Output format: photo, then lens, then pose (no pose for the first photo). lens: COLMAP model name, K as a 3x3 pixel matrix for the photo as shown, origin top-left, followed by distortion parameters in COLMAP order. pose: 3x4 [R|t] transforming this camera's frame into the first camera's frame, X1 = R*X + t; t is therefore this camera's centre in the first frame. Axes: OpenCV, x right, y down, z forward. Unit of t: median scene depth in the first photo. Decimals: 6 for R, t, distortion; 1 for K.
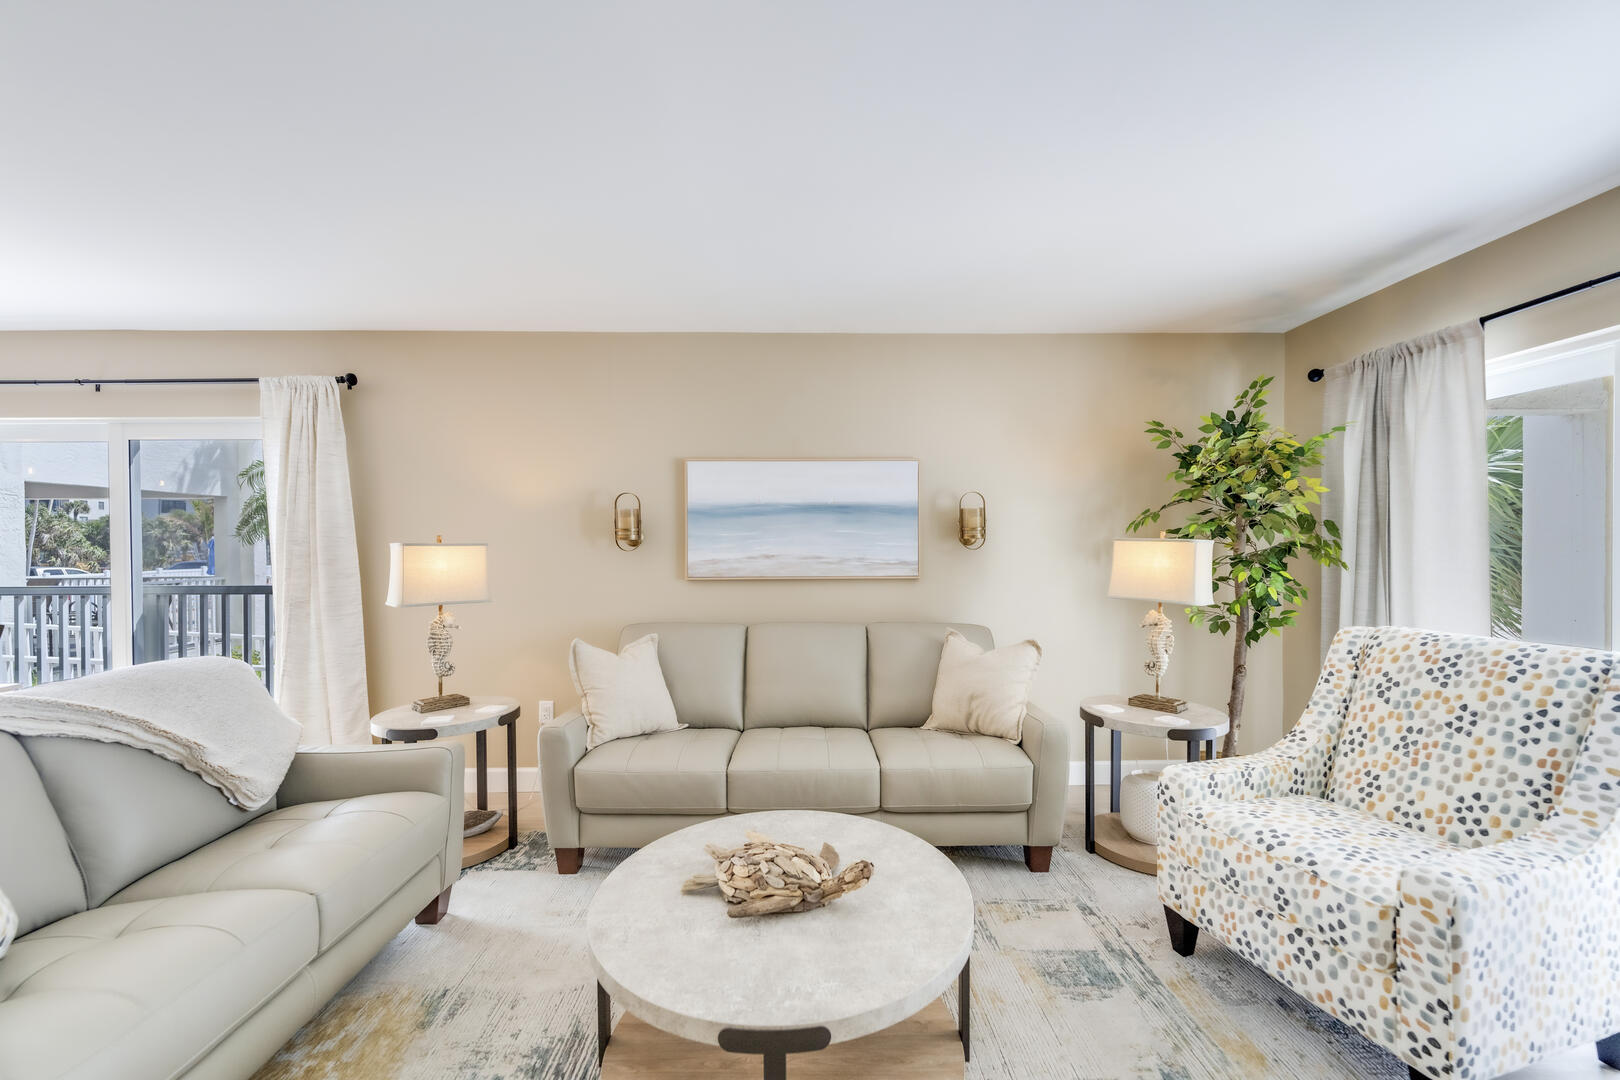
lens RADIAL K [[659.4, 0, 811.3], [0, 659.4, 545.0], [0, 0, 1]] dist [0.001263, -0.000029]
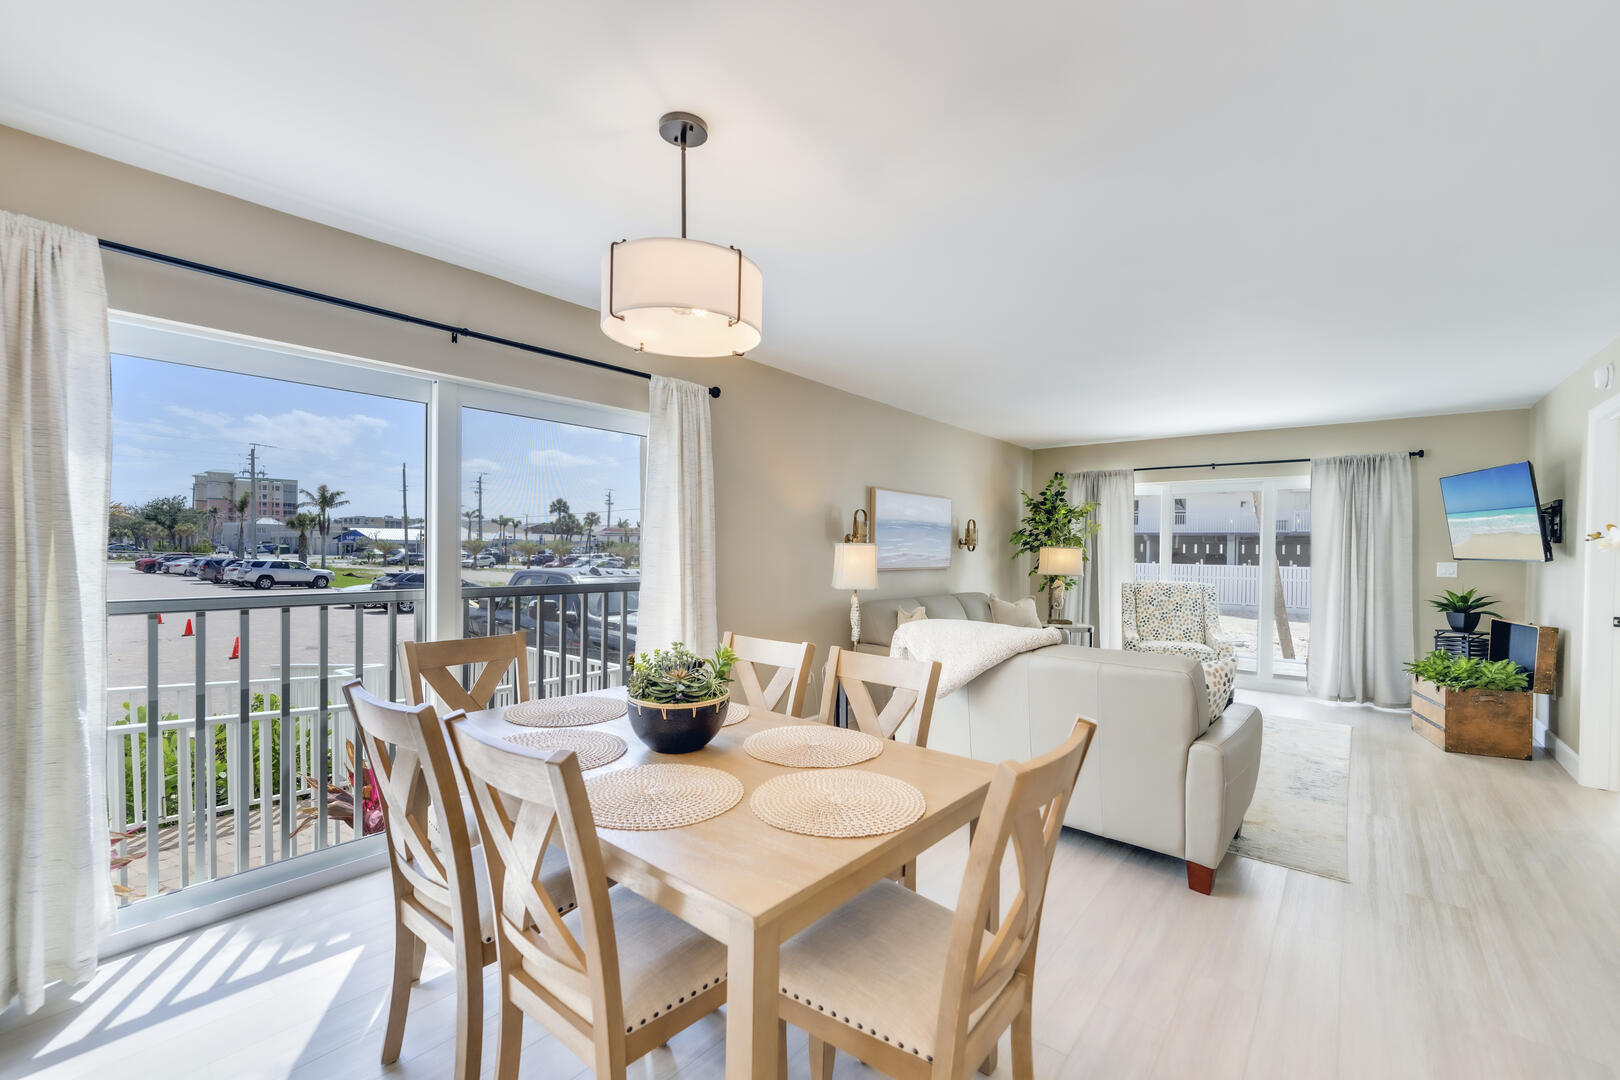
lens RADIAL K [[659.4, 0, 818.5], [0, 659.4, 547.3], [0, 0, 1]] dist [0.001263, -0.000029]
pose [[0.646684, 0.012585, 0.762655, -1.397894], [-0.010254, 0.999917, -0.007806, 0.013716], [-0.762689, -0.002773, 0.646759, 0.157292]]
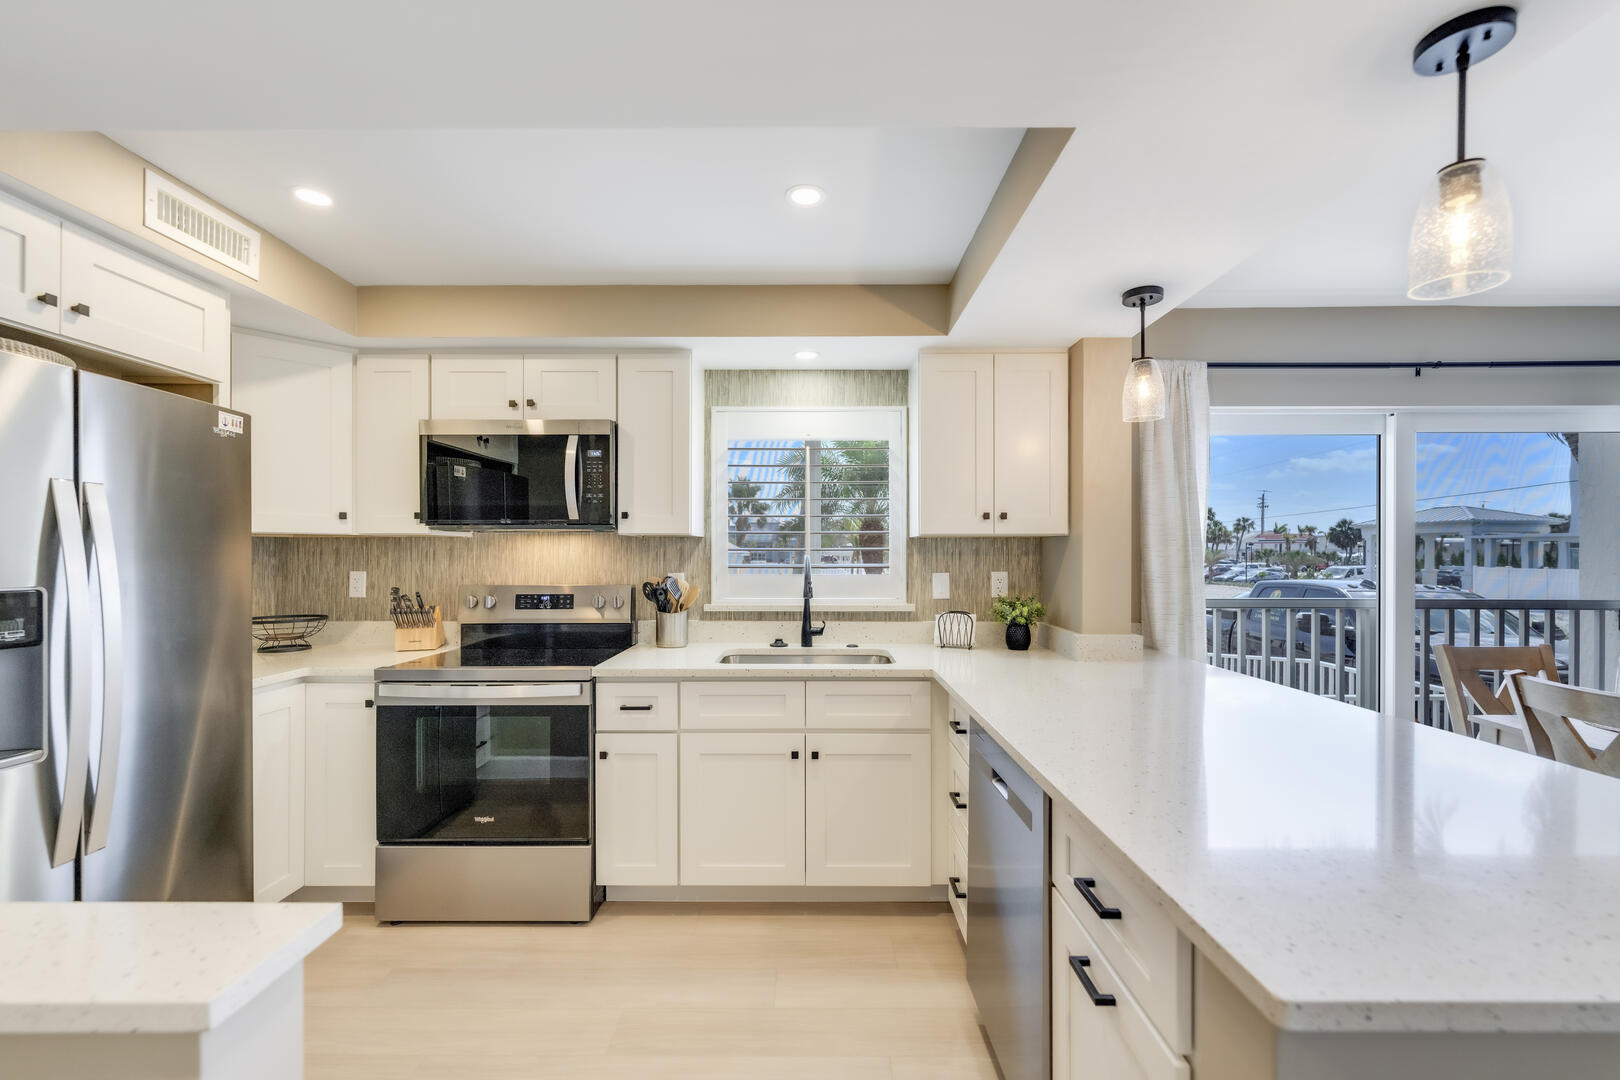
lens RADIAL K [[659.4, 0, 809.6], [0, 659.4, 550.2], [0, 0, 1]] dist [0.001263, -0.000029]
pose [[0.999786, 0.007058, -0.019471, -1.866270], [-0.007240, 0.999931, -0.009289, 0.011361], [0.019404, 0.009428, 0.999767, 0.114116]]
